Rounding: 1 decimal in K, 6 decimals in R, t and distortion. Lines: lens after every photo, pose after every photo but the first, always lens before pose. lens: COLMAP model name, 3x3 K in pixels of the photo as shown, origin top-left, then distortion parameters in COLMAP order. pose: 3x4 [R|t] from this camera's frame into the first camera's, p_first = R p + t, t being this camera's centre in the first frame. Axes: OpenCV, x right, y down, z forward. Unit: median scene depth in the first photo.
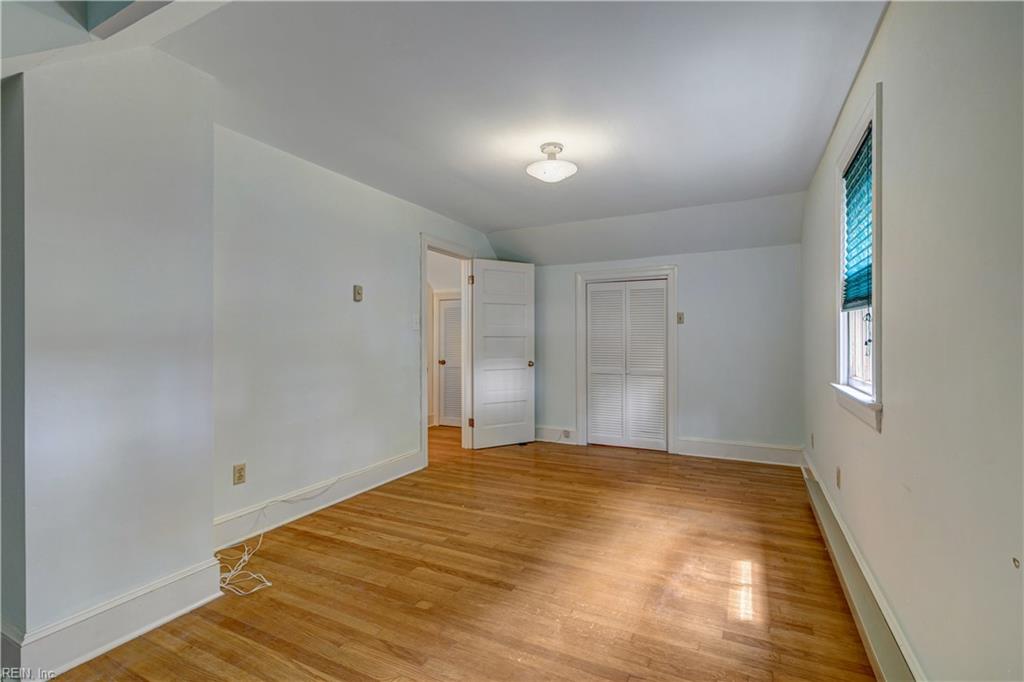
lens RADIAL K [[466.9, 0, 512.7], [0, 466.9, 340.1], [0, 0, 1]] dist [-0.000788, -0.000174]
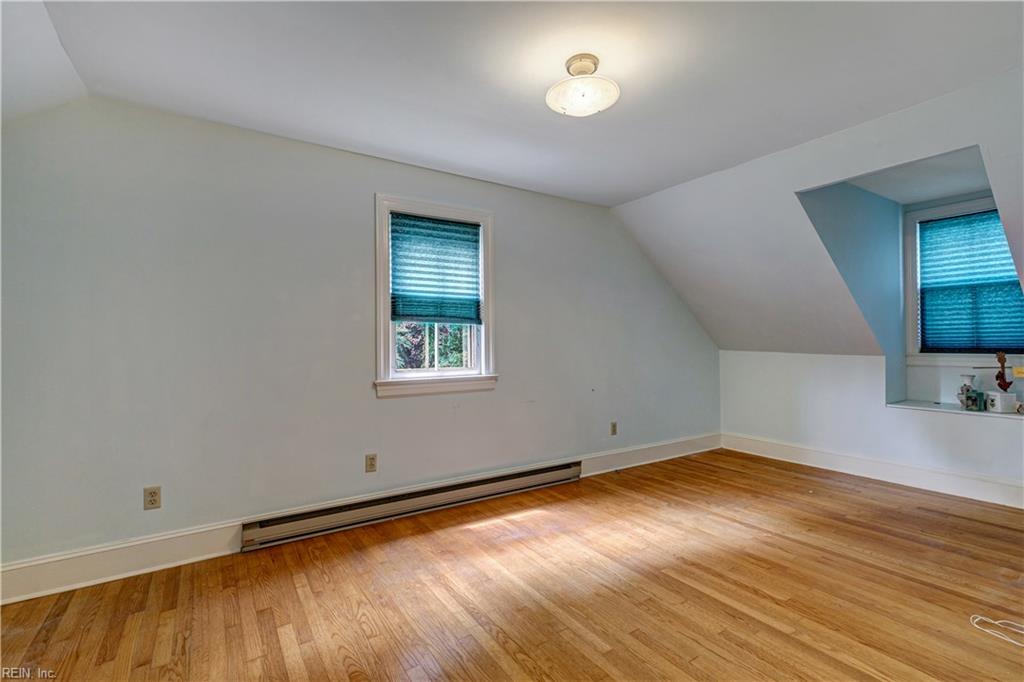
lens RADIAL K [[466.9, 0, 511.4], [0, 466.9, 340.5], [0, 0, 1]] dist [-0.000788, -0.000174]
pose [[-0.862512, 0.006287, 0.505997, -0.198349], [0.006494, 0.999978, -0.001356, -0.003653], [-0.505994, 0.002116, -0.862534, 1.929381]]
